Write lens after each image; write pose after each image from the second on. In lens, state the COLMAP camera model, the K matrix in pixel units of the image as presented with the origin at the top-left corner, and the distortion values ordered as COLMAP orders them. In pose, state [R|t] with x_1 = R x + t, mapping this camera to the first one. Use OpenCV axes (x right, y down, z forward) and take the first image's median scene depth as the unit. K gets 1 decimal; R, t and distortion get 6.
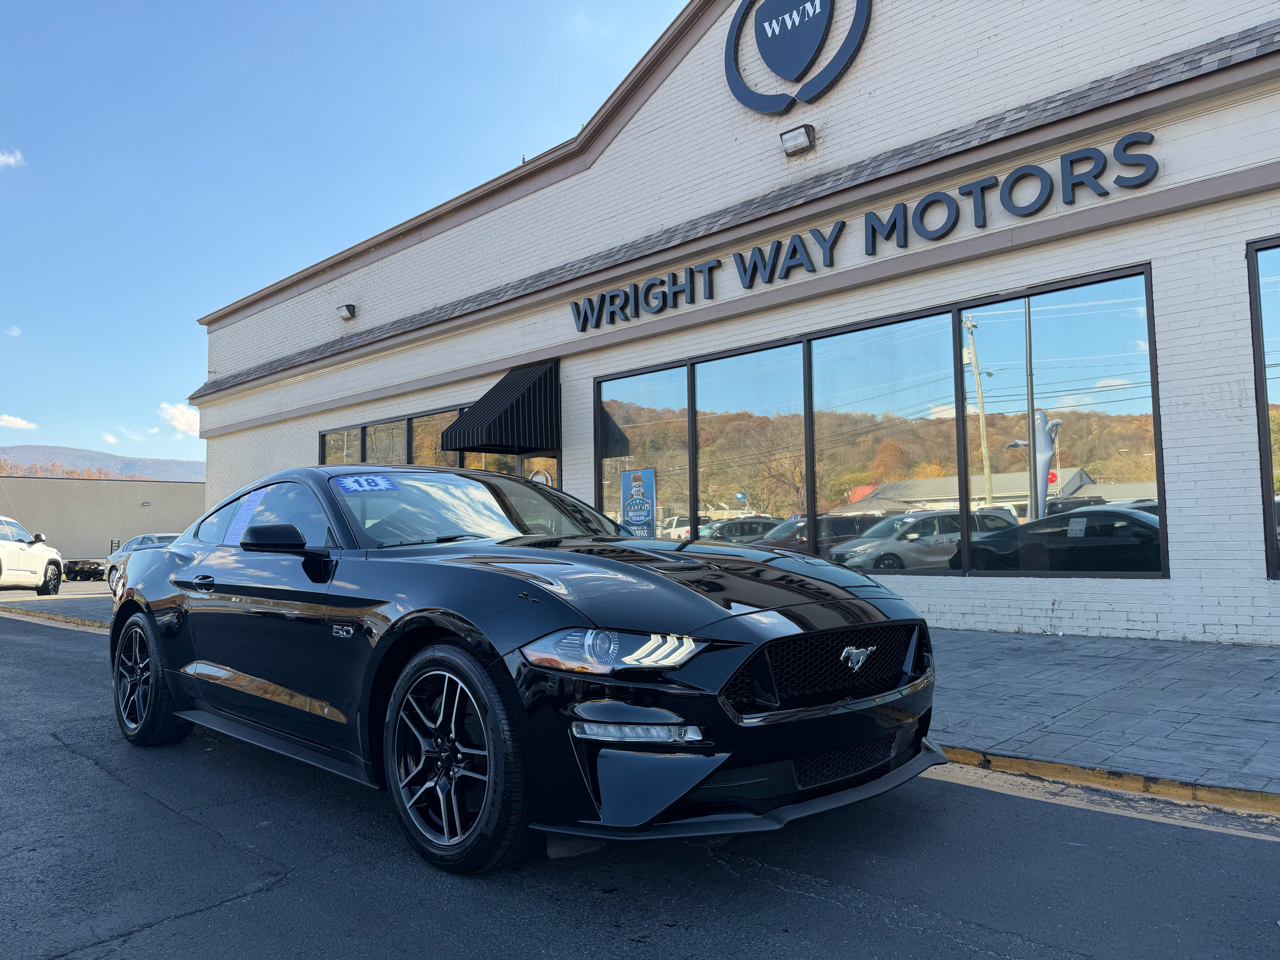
lens RADIAL K [[910.1, 0, 640.1], [0, 910.1, 474.2], [0, 0, 1]] dist [0.058067, -0.065169]
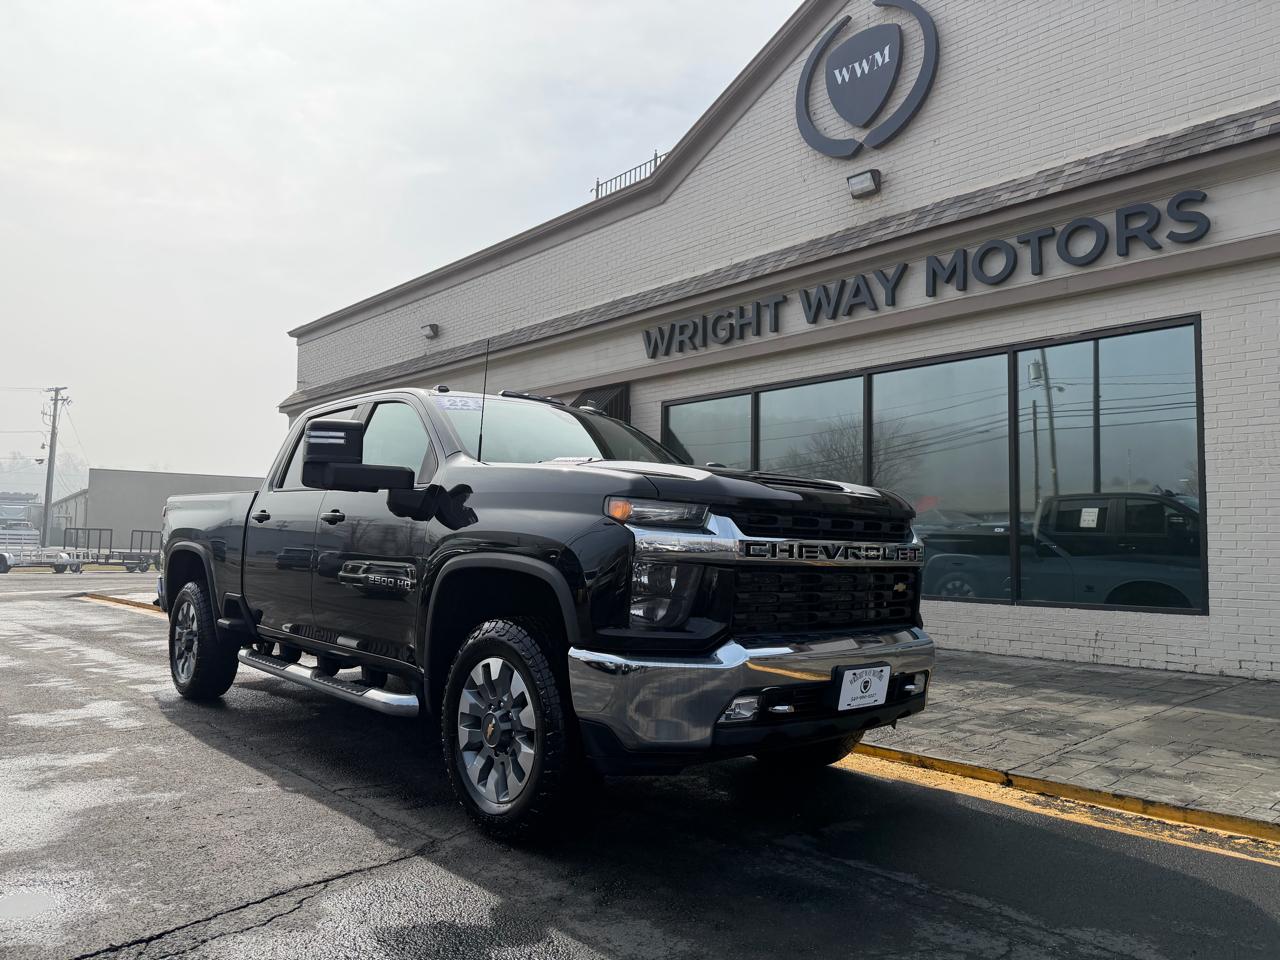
lens RADIAL K [[913.6, 0, 637.4], [0, 913.6, 489.7], [0, 0, 1]] dist [0.045817, -0.048773]
pose [[0.997434, 0.023485, -0.067635, -0.007487], [-0.022497, 0.999629, 0.015336, -0.024443], [0.067970, -0.013775, 0.997592, -0.073550]]
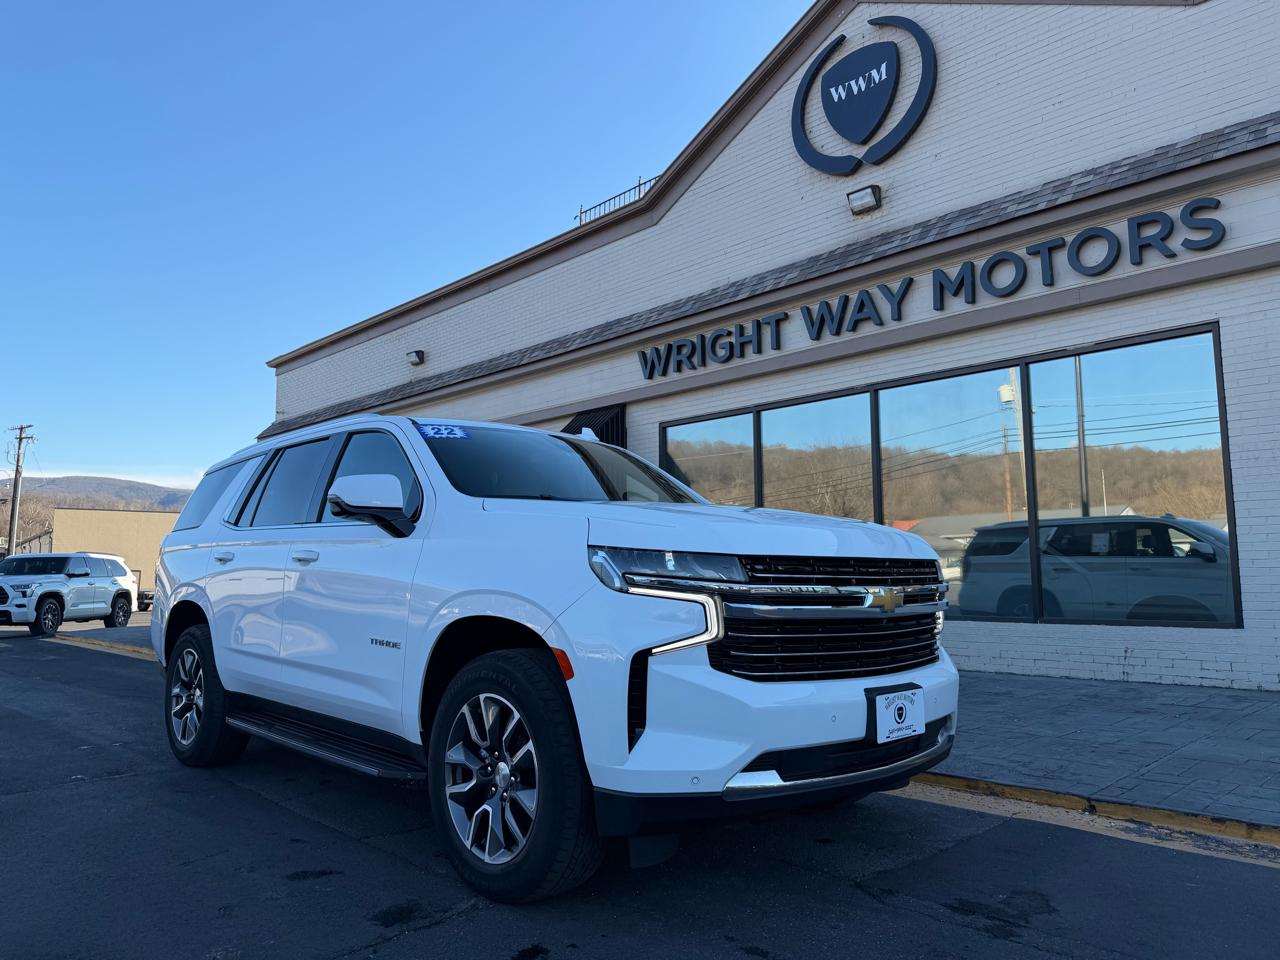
lens RADIAL K [[911.6, 0, 635.5], [0, 911.6, 476.9], [0, 0, 1]] dist [0.049984, -0.055953]
pose [[0.999212, 0.003906, -0.039500, -0.045744], [-0.005202, 0.999450, -0.032764, -0.013606], [0.039350, 0.032944, 0.998682, -0.042069]]
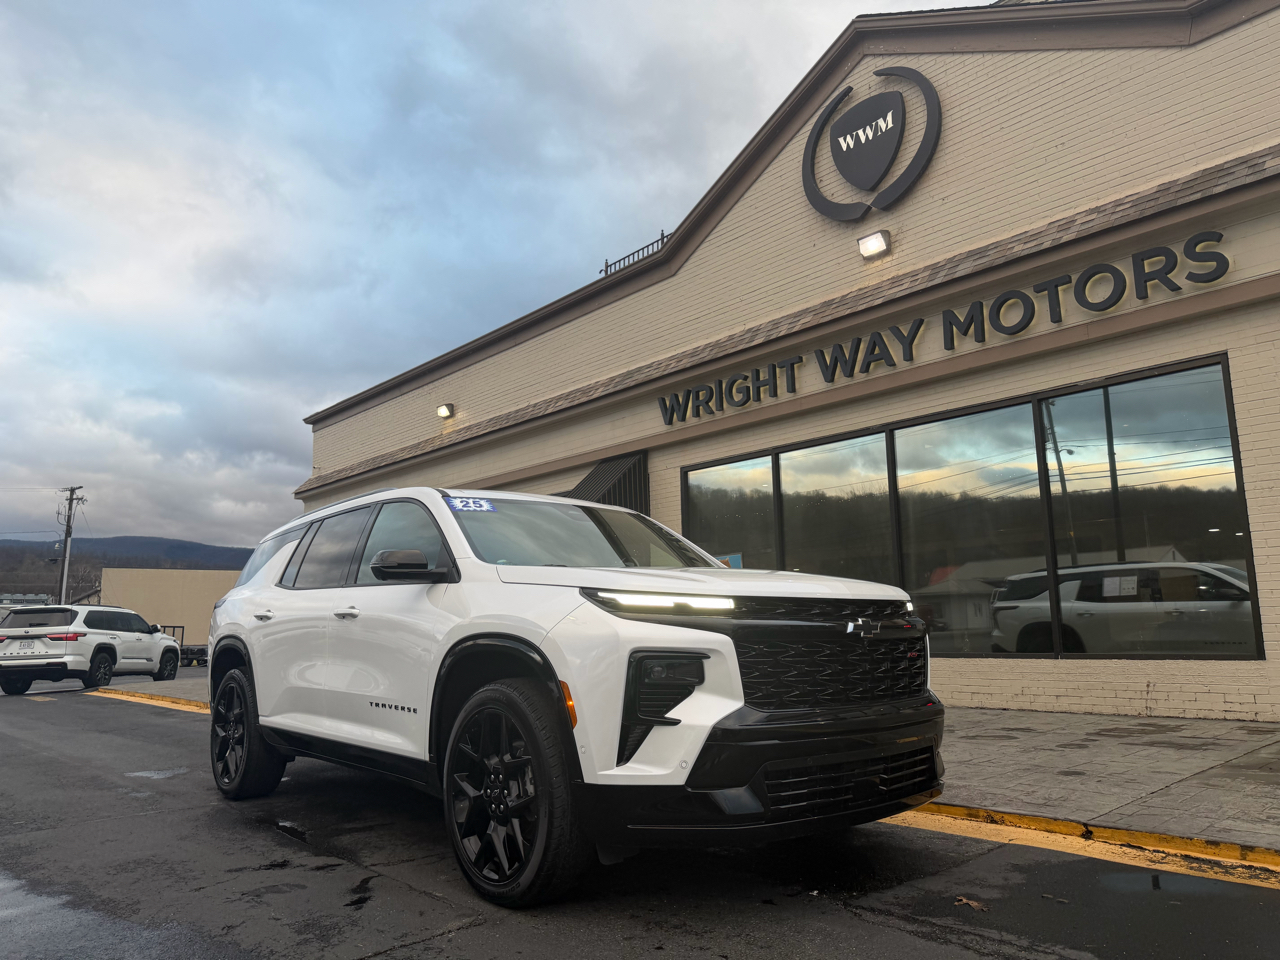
lens RADIAL K [[908.4, 0, 642.6], [0, 908.4, 489.6], [0, 0, 1]] dist [0.061877, -0.065542]
pose [[0.997126, -0.017645, -0.073674, -0.022911], [0.012198, 0.997202, -0.073748, -0.005509], [0.074769, 0.072638, 0.994552, -0.055613]]
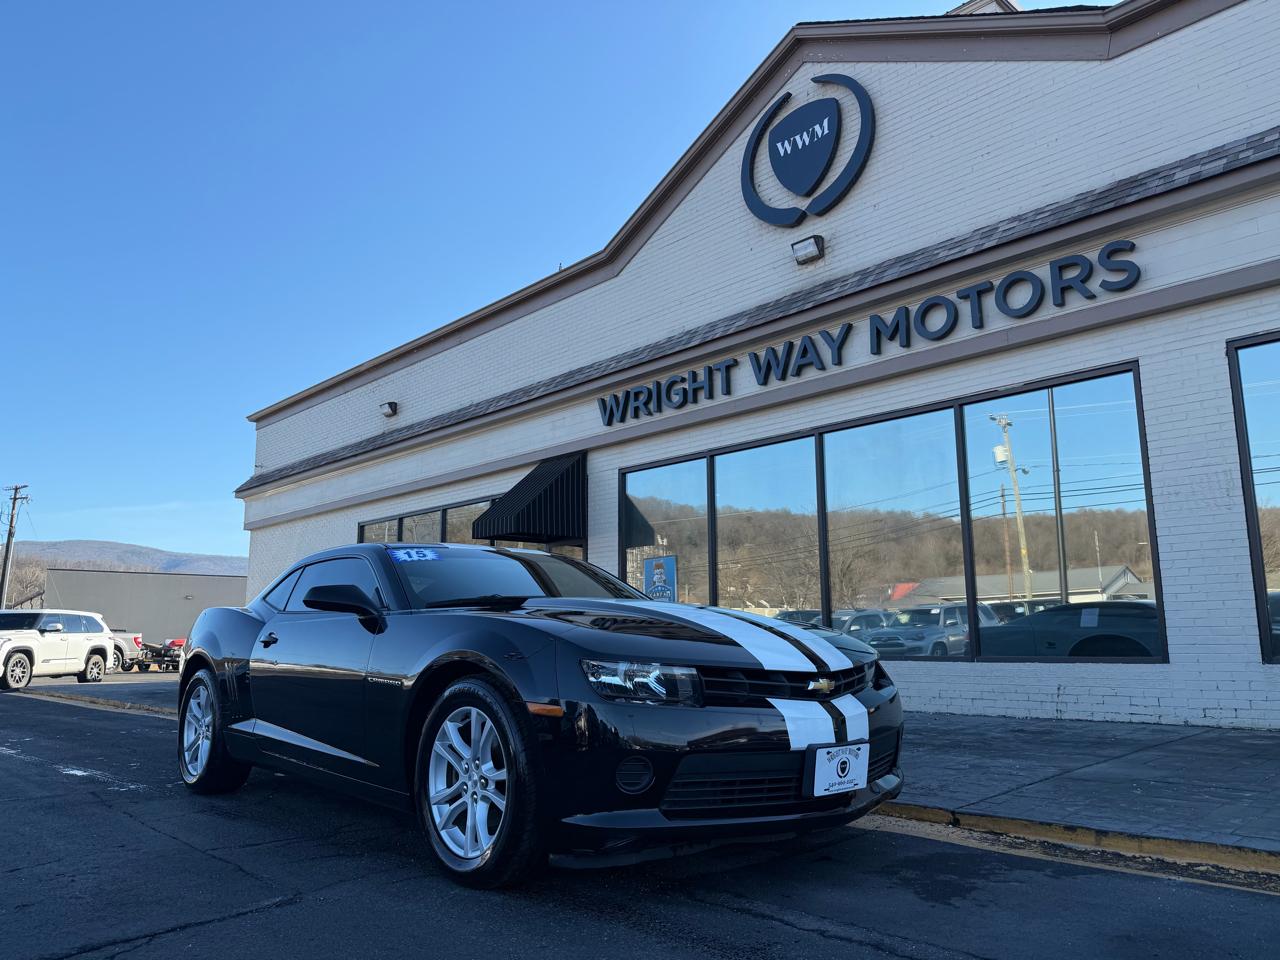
lens RADIAL K [[906.5, 0, 652.7], [0, 906.5, 487.6], [0, 0, 1]] dist [0.099630, -0.131096]
pose [[0.999538, 0.002885, -0.030246, 0.023657], [-0.005647, 0.995776, -0.091643, 0.012093], [0.029854, 0.091772, 0.995332, -0.042830]]
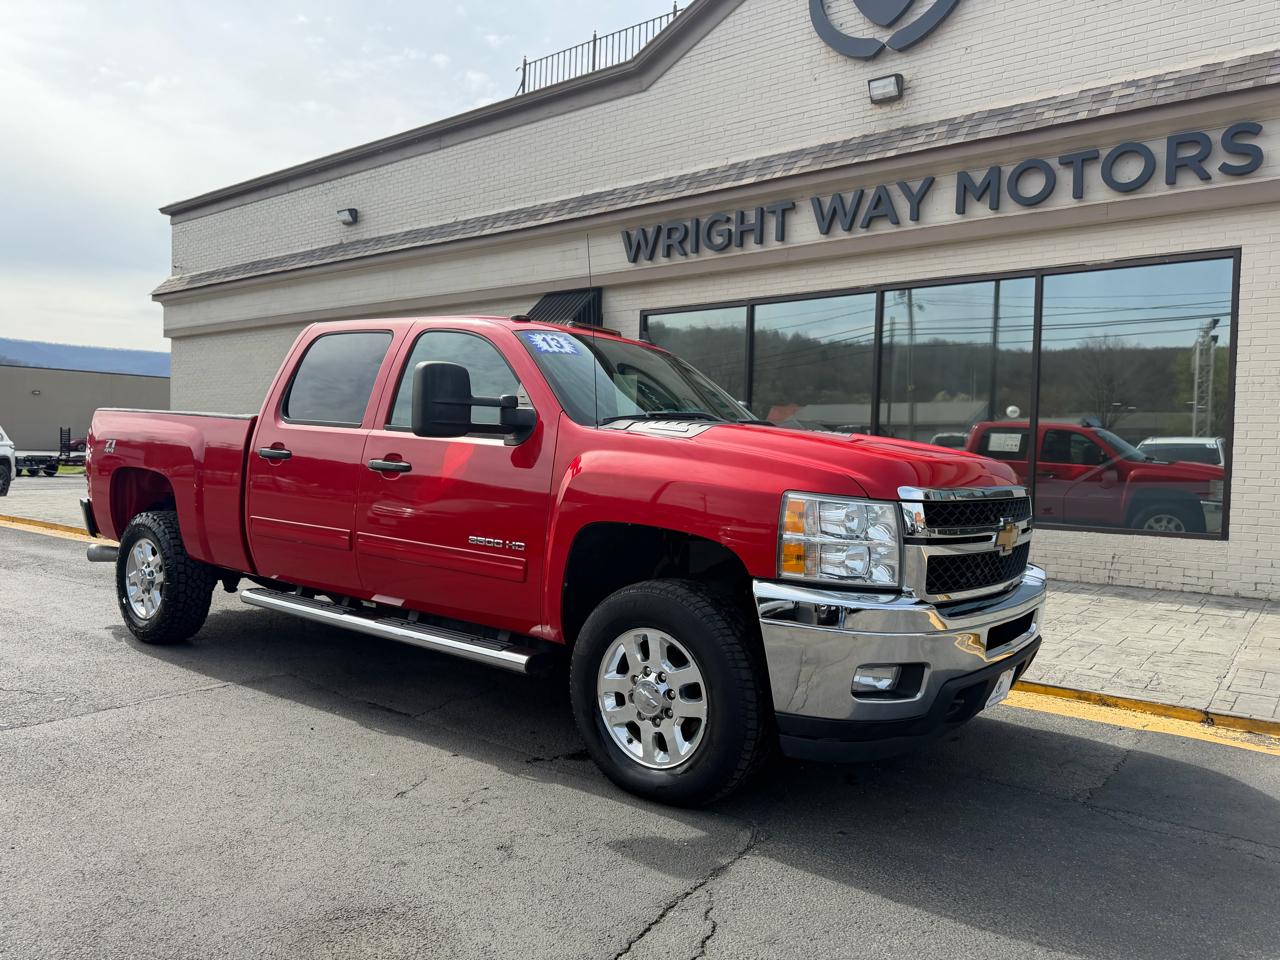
lens RADIAL K [[926.9, 0, 637.9], [0, 926.9, 480.6], [0, 0, 1]] dist [0.007168, 0.008219]
pose [[0.992952, 0.037730, 0.112355, -0.196007], [-0.049206, 0.993650, 0.101186, -0.028033], [-0.107824, -0.106002, 0.988503, -0.019014]]
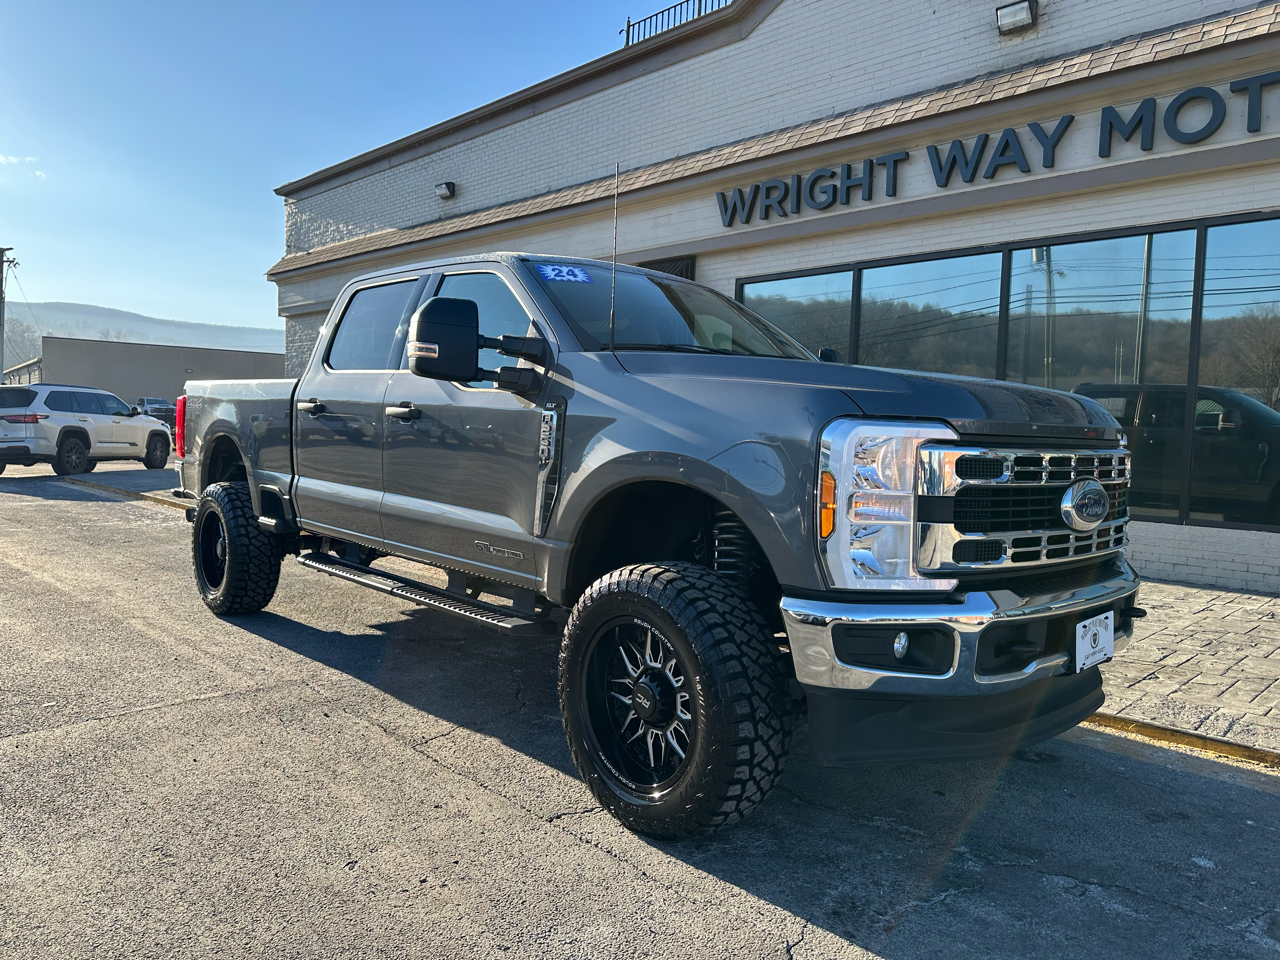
lens RADIAL K [[919.0, 0, 627.8], [0, 919.0, 479.4], [0, 0, 1]] dist [-0.006621, -0.000173]
pose [[0.998473, 0.046259, -0.030182, -0.151680], [-0.041822, 0.990105, 0.133951, -0.029314], [0.036079, -0.132484, 0.990528, 0.065745]]
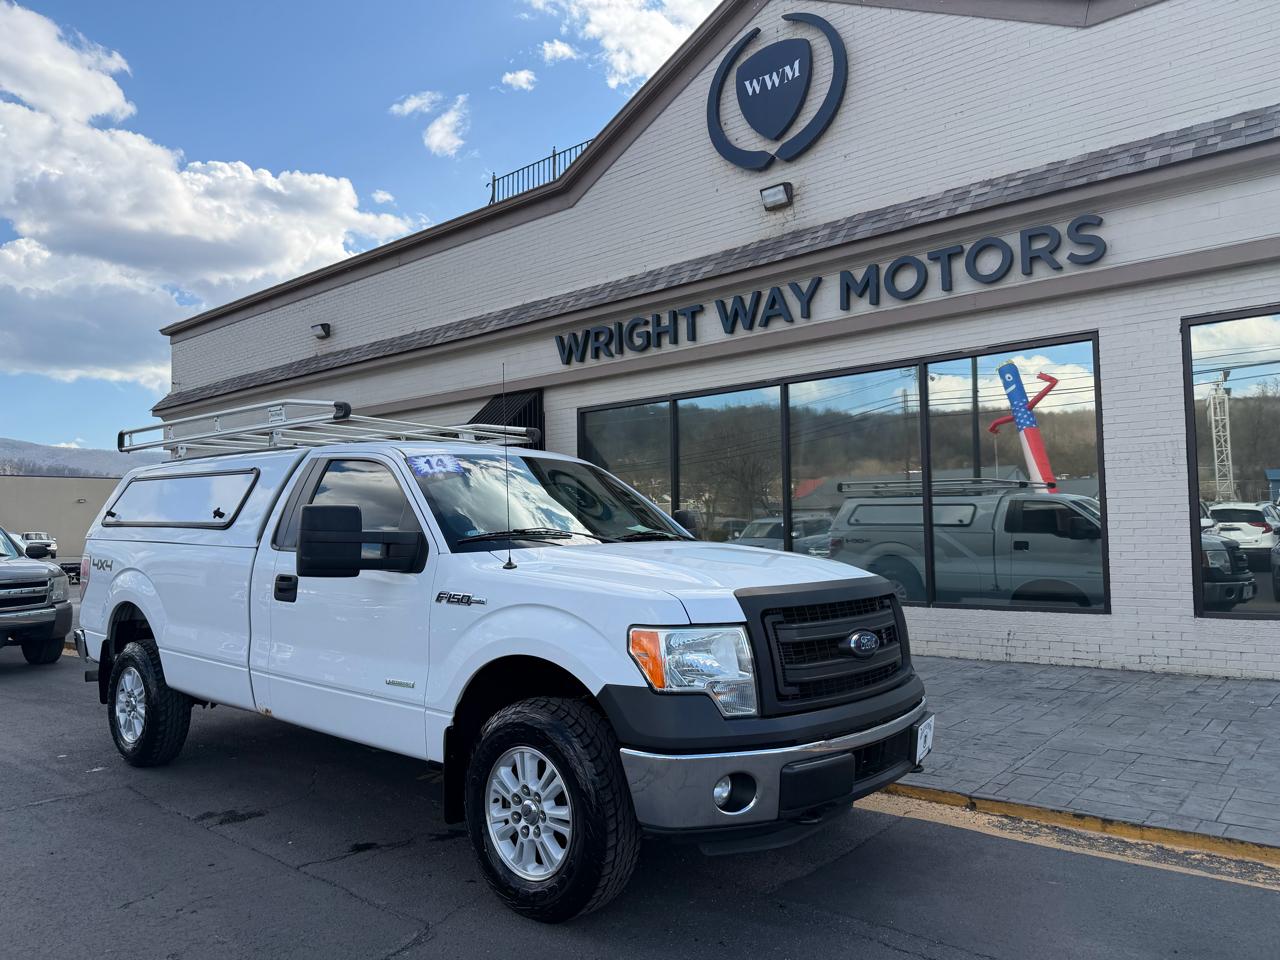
lens RADIAL K [[911.1, 0, 646.6], [0, 911.1, 481.5], [0, 0, 1]] dist [0.093676, -0.126243]
pose [[0.997645, 0.001954, 0.068567, -0.052611], [-0.003323, 0.999797, 0.019854, -0.052638], [-0.068515, -0.020036, 0.997449, -0.065891]]
